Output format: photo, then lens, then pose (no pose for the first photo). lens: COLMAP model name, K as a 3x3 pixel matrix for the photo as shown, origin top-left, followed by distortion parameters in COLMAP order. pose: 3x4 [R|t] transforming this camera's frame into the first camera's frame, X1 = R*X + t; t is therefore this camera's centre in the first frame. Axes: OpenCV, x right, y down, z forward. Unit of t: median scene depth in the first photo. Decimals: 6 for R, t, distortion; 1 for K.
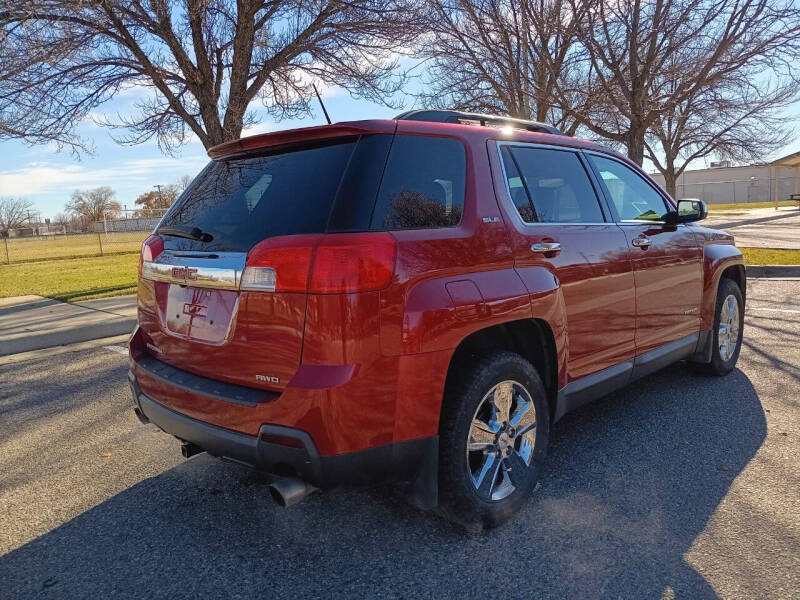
lens RADIAL K [[607.8, 0, 400.8], [0, 607.8, 303.7], [0, 0, 1]] dist [0.015858, -0.062402]
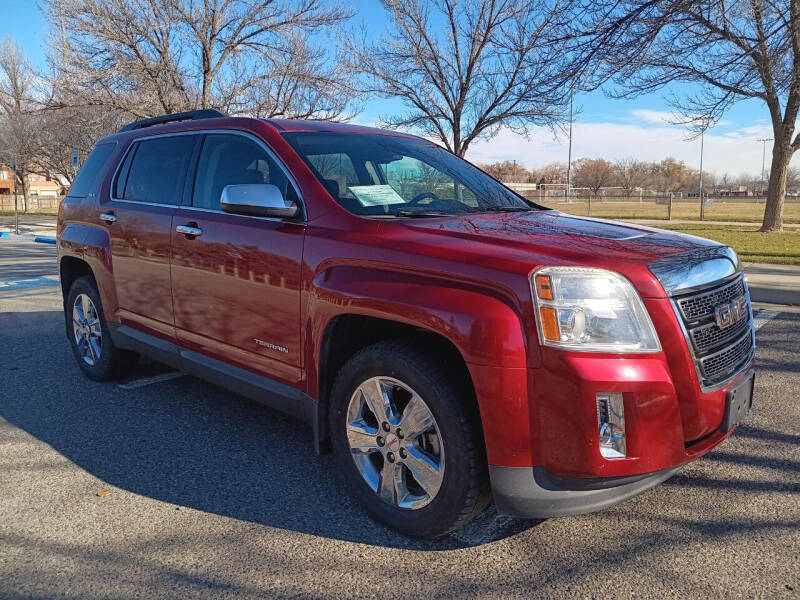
lens RADIAL K [[607.3, 0, 400.0], [0, 607.3, 300.0], [0, 0, 1]] dist [0.089390, -0.204086]
pose [[0.024910, 0.212563, -0.976830, 0.466170], [-0.138931, 0.968387, 0.207183, -0.082288], [0.989989, 0.130551, 0.053654, 0.451858]]
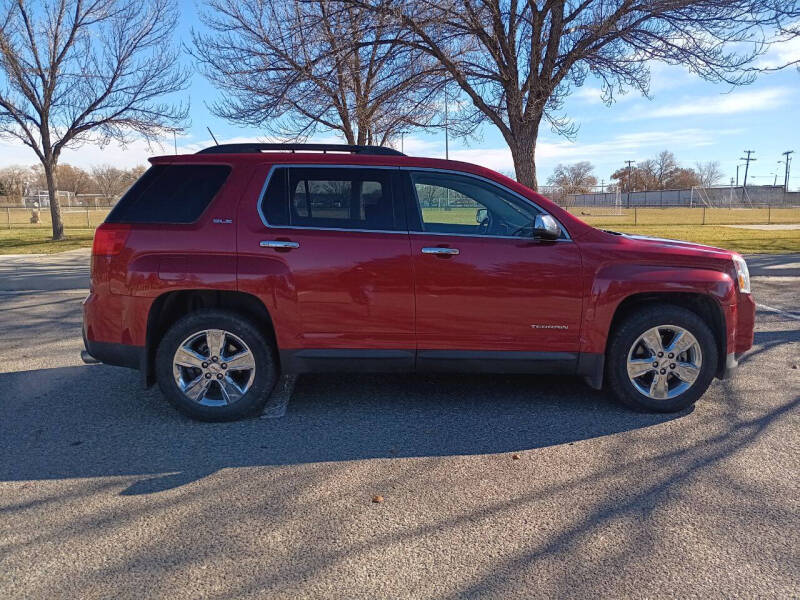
lens RADIAL K [[607.3, 0, 400.0], [0, 607.3, 300.0], [0, 0, 1]] dist [0.089390, -0.204086]
pose [[0.736940, 0.152465, -0.658539, 0.383981], [-0.131245, 0.987964, 0.081864, -0.032801], [0.663094, 0.026101, 0.748081, 0.043238]]
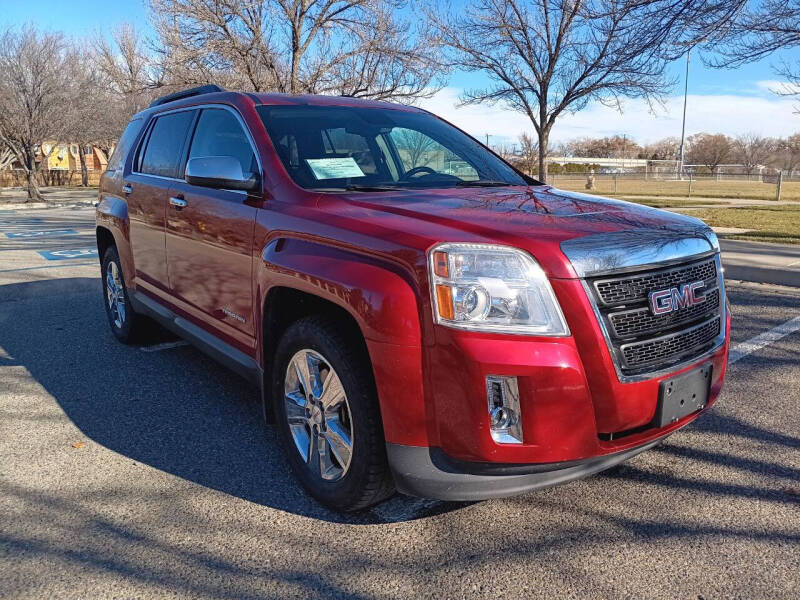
lens RADIAL K [[607.3, 0, 400.0], [0, 607.3, 300.0], [0, 0, 1]] dist [0.089390, -0.204086]
pose [[-0.134850, 0.246277, -0.959772, 0.460250], [-0.133336, 0.955300, 0.263863, -0.089379], [0.981854, 0.163555, -0.095984, 0.515268]]
